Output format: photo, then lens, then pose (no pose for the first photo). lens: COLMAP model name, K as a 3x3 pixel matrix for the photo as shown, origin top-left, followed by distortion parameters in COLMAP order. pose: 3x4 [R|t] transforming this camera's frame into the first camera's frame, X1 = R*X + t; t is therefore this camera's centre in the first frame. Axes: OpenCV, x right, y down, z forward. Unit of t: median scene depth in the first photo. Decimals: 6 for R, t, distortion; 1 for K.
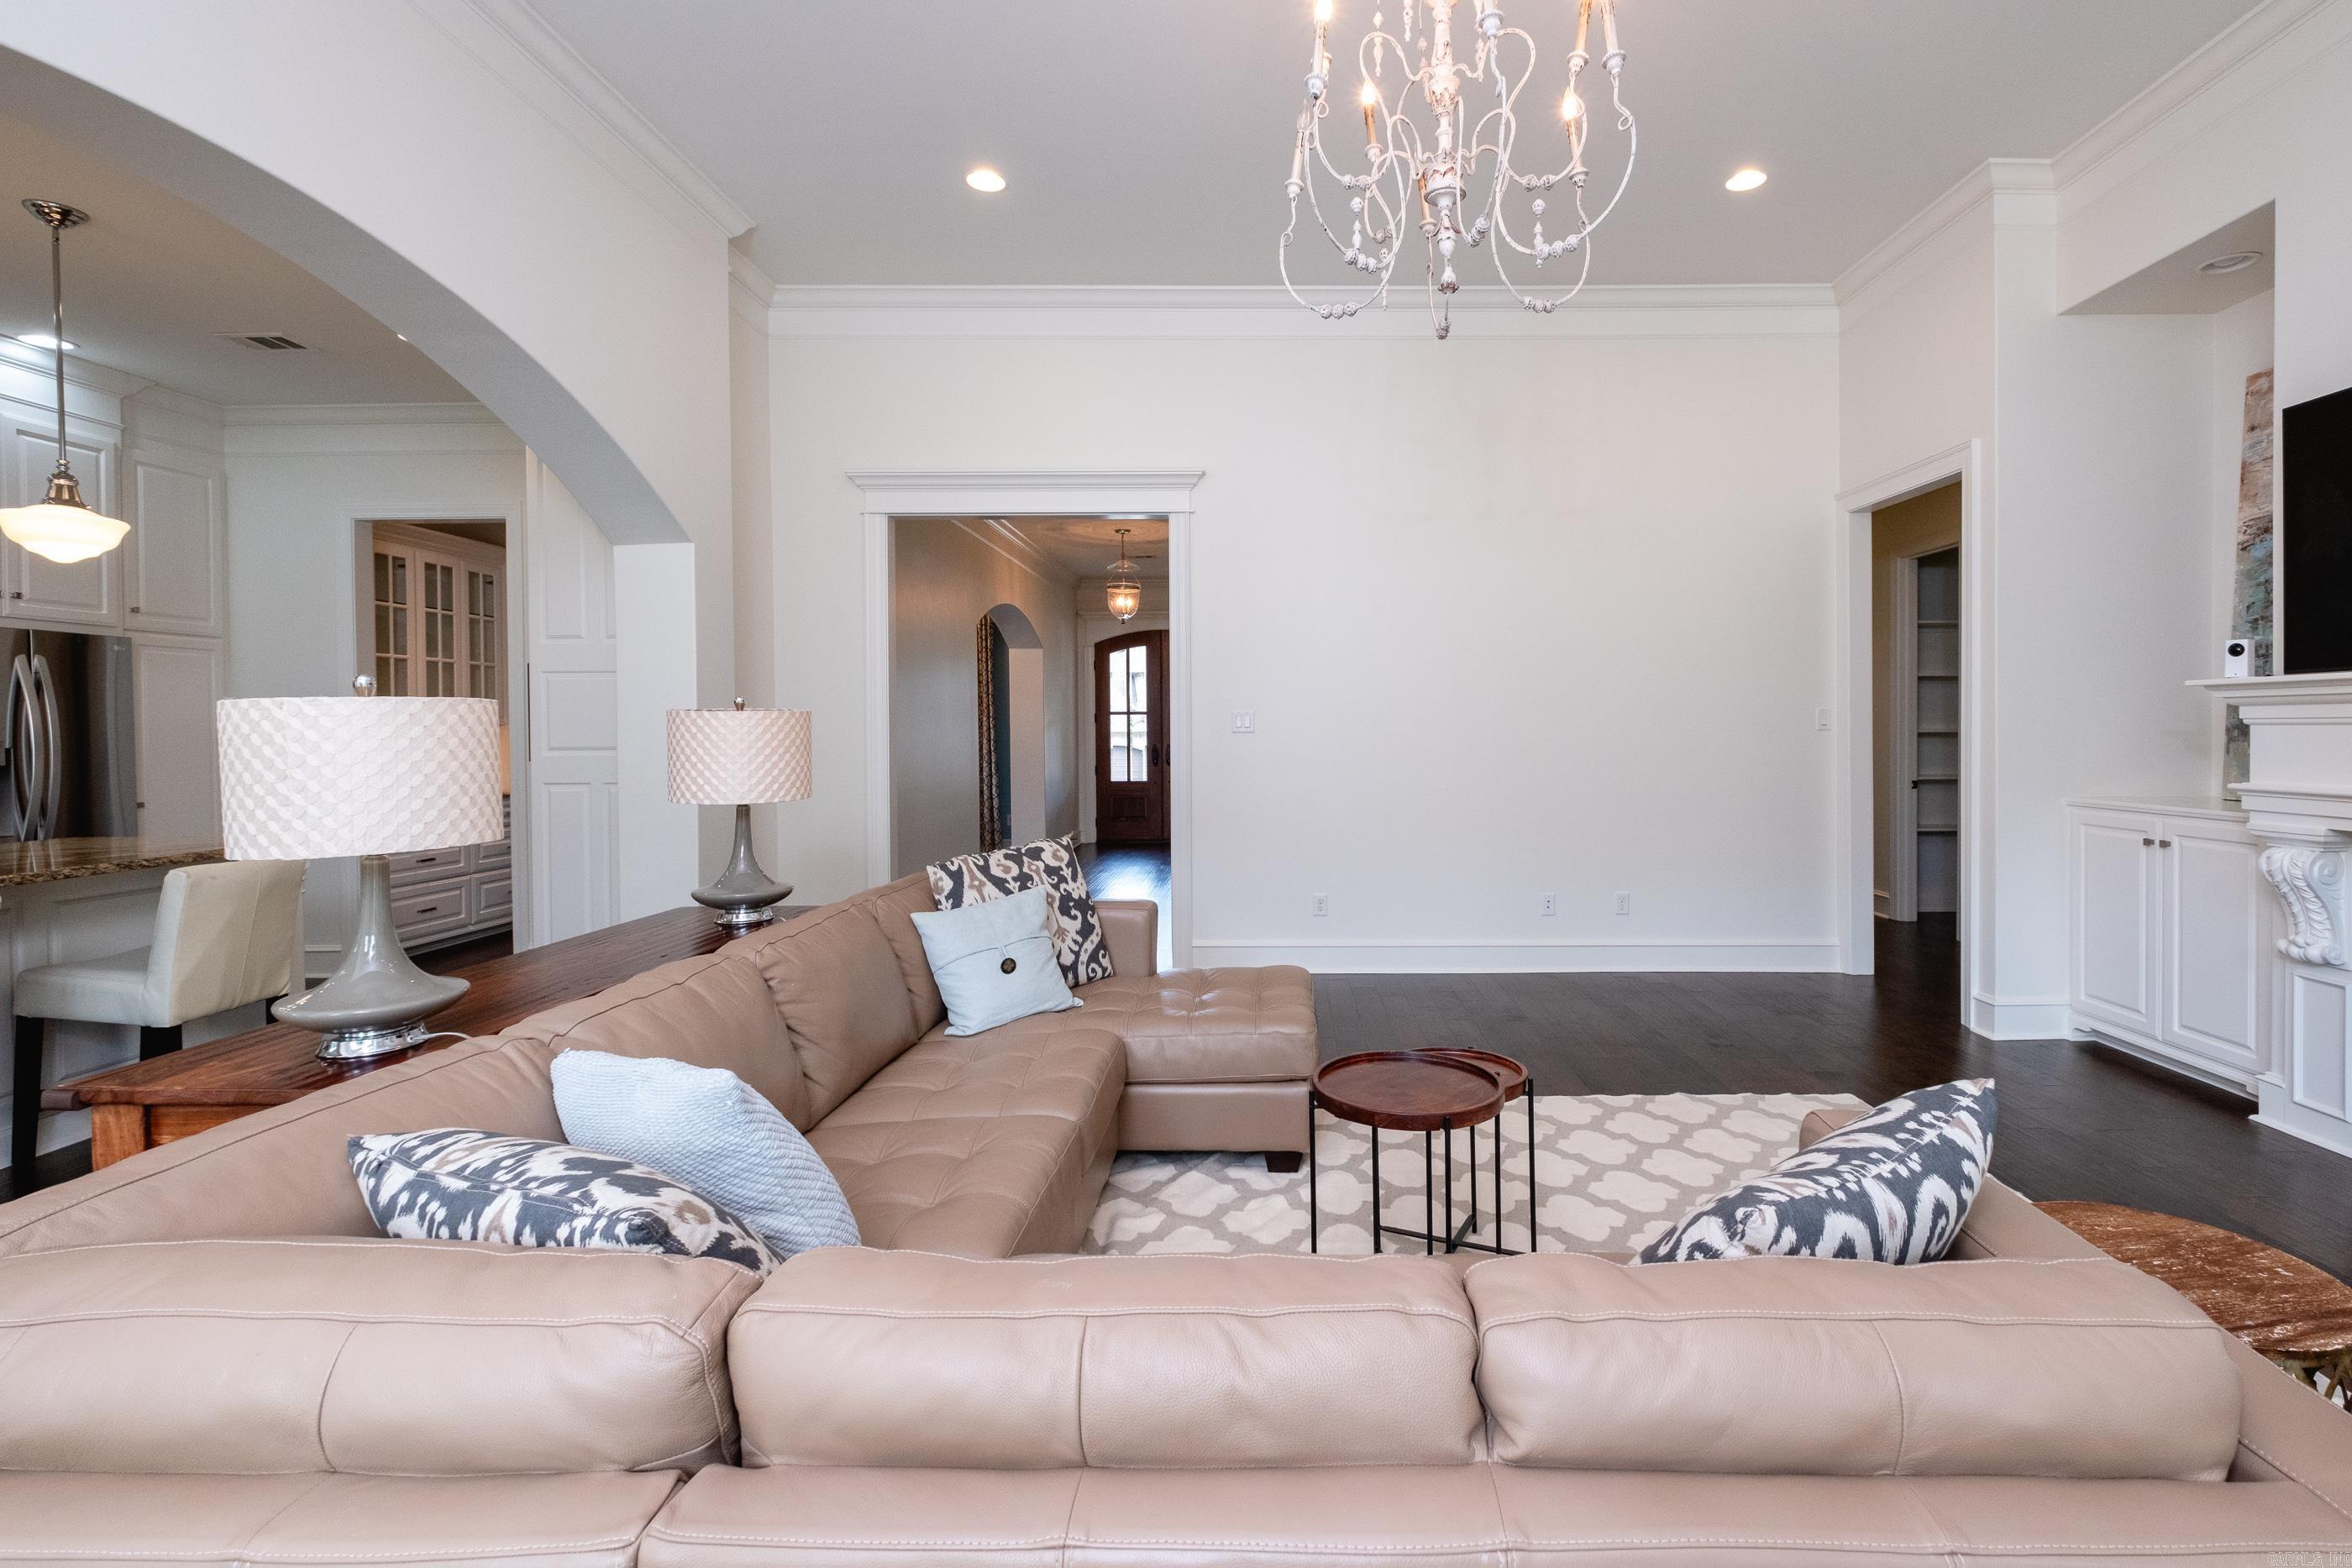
lens RADIAL K [[1020.3, 0, 1251.2], [0, 1020.3, 741.5], [0, 0, 1]] dist [0.008682, -0.003674]
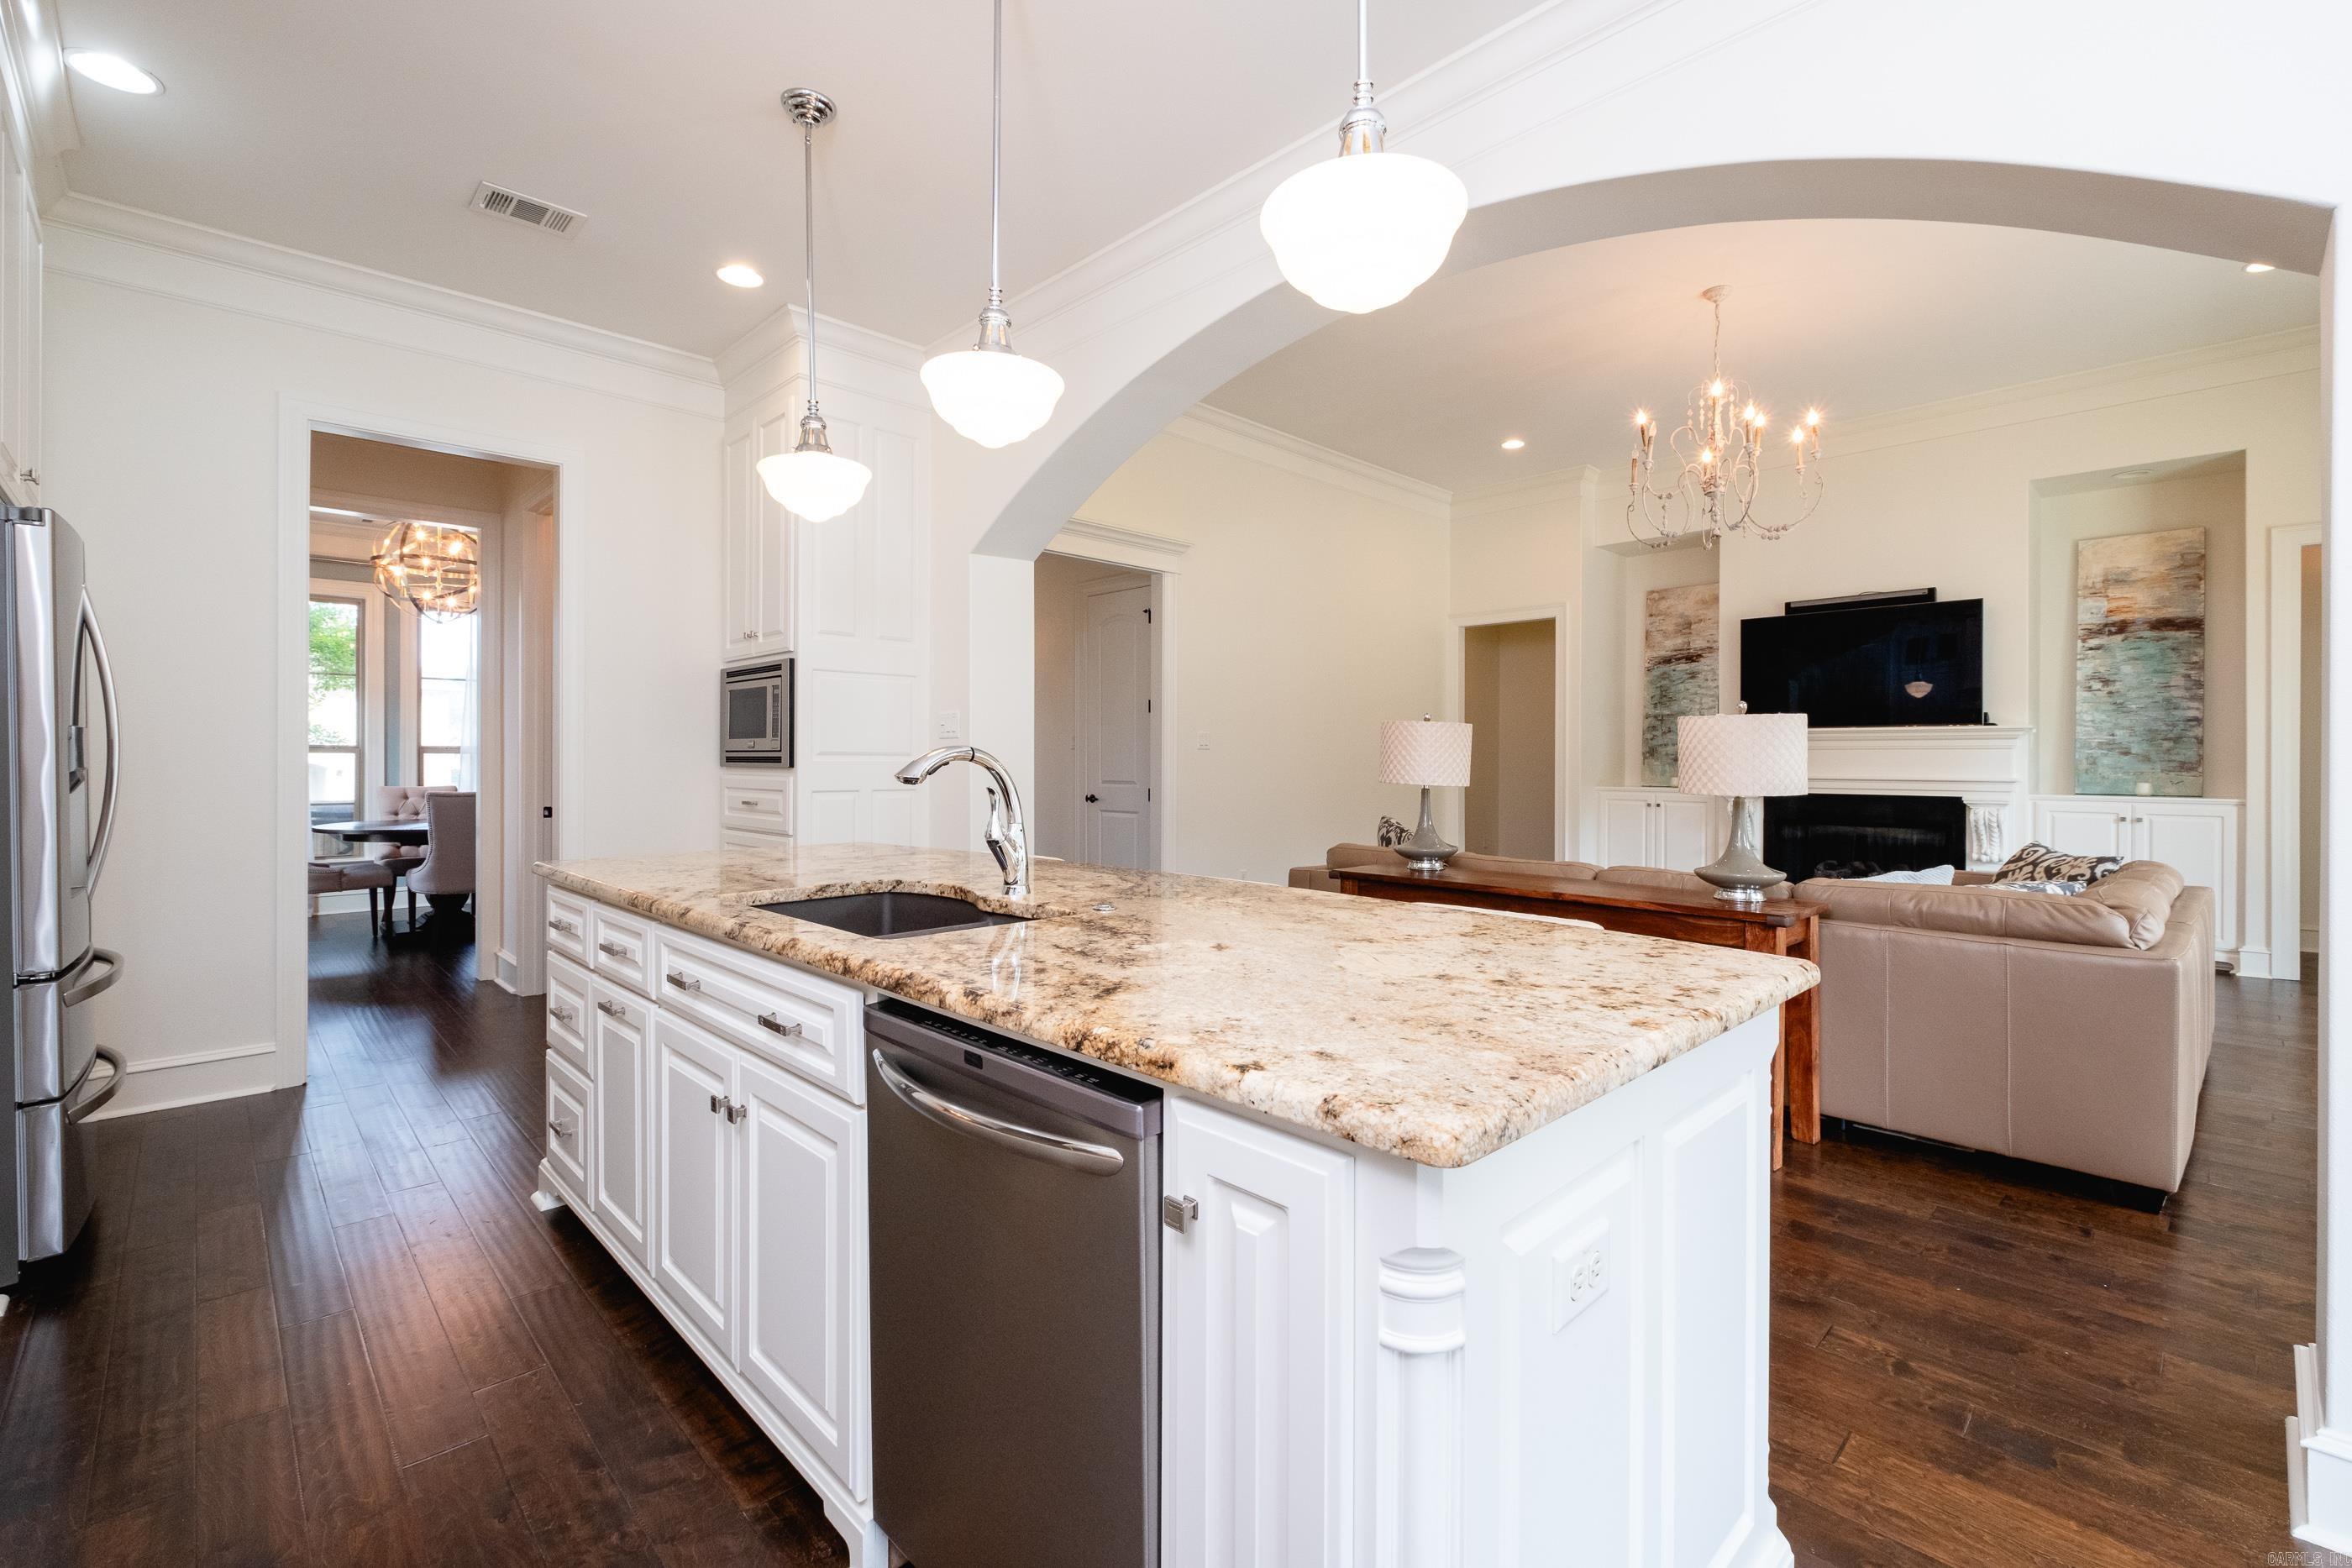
lens RADIAL K [[1020.3, 0, 1153.4], [0, 1020.3, 766.3], [0, 0, 1]] dist [0.008682, -0.003674]
pose [[0.718729, 0.004835, 0.695273, -1.251757], [0.001195, 0.999966, -0.008189, 0.030526], [-0.695289, 0.006716, 0.718699, 0.170504]]
